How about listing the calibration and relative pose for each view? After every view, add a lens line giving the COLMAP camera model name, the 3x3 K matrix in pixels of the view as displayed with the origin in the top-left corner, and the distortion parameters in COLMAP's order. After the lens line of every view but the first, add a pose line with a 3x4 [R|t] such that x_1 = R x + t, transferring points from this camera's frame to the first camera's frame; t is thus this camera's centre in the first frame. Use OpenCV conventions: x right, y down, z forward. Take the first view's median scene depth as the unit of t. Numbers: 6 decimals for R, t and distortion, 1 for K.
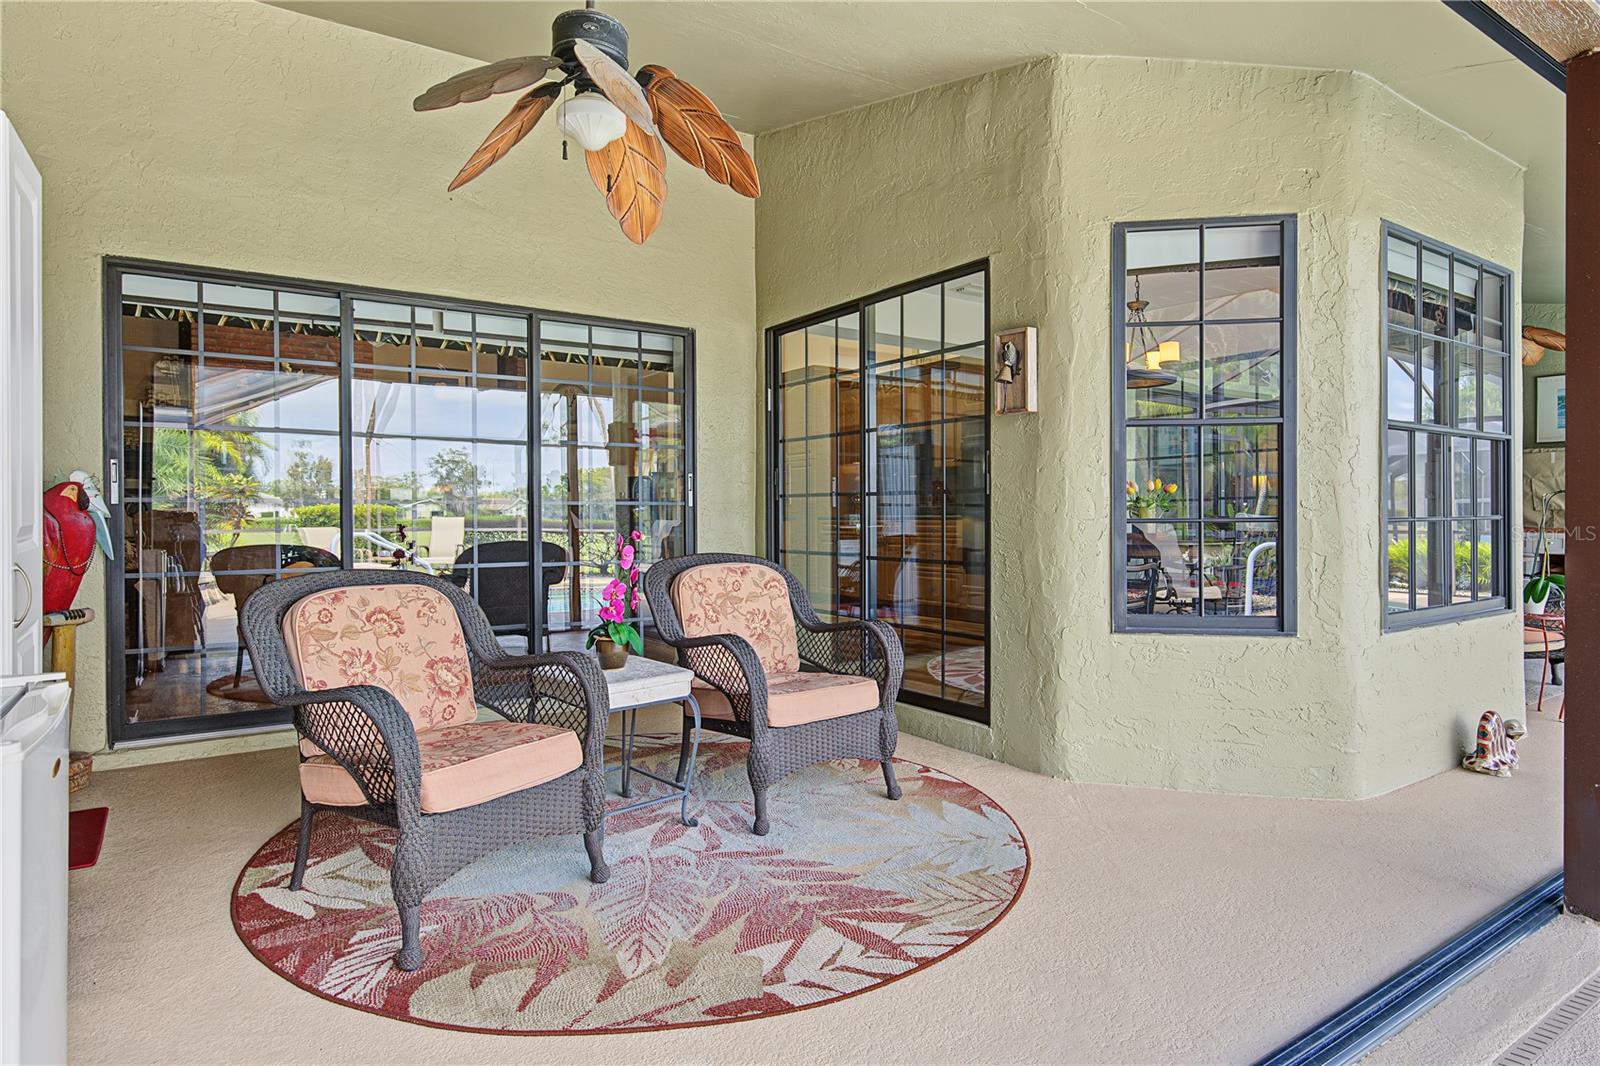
lens RADIAL K [[899.8, 0, 802.8], [0, 899.8, 521.6], [0, 0, 1]] dist [-0.000735, 0.000282]
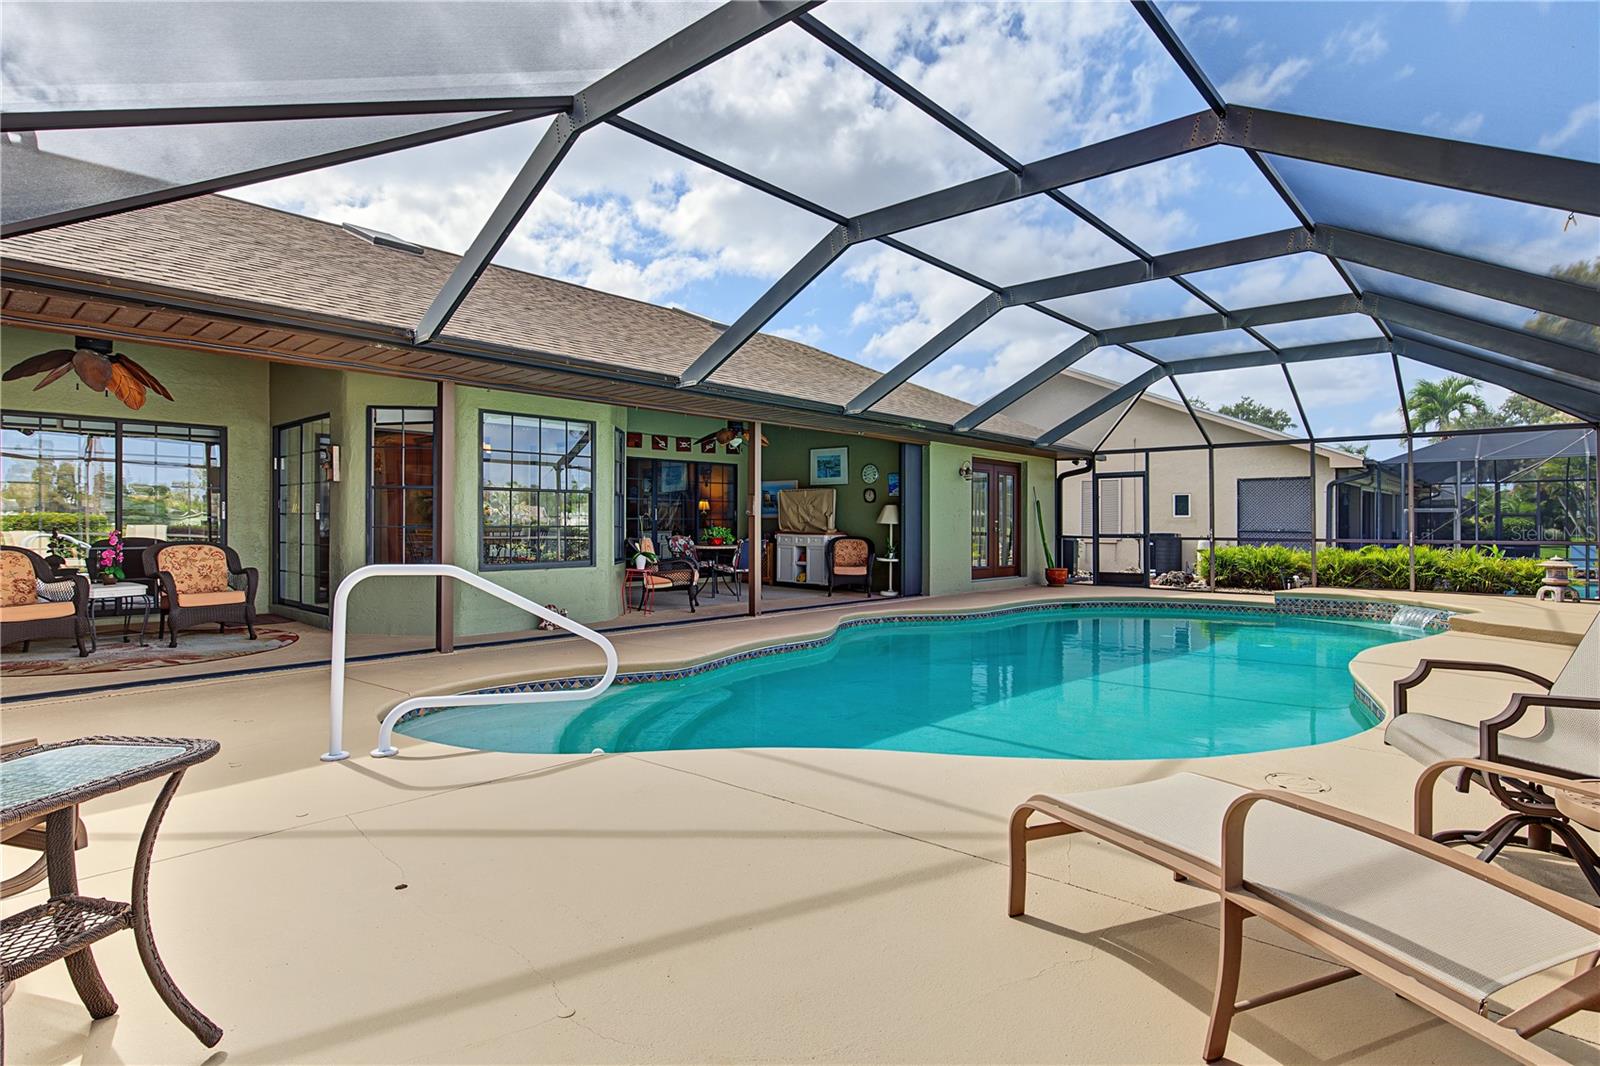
lens RADIAL K [[825.4, 0, 805.4], [0, 825.4, 523.5], [0, 0, 1]] dist [0.002615, -0.000962]
pose [[0.972591, 0.004517, 0.232477, 0.939677], [-0.003408, 0.999981, -0.005174, -0.002853], [-0.232496, 0.004240, 0.972588, -1.403142]]
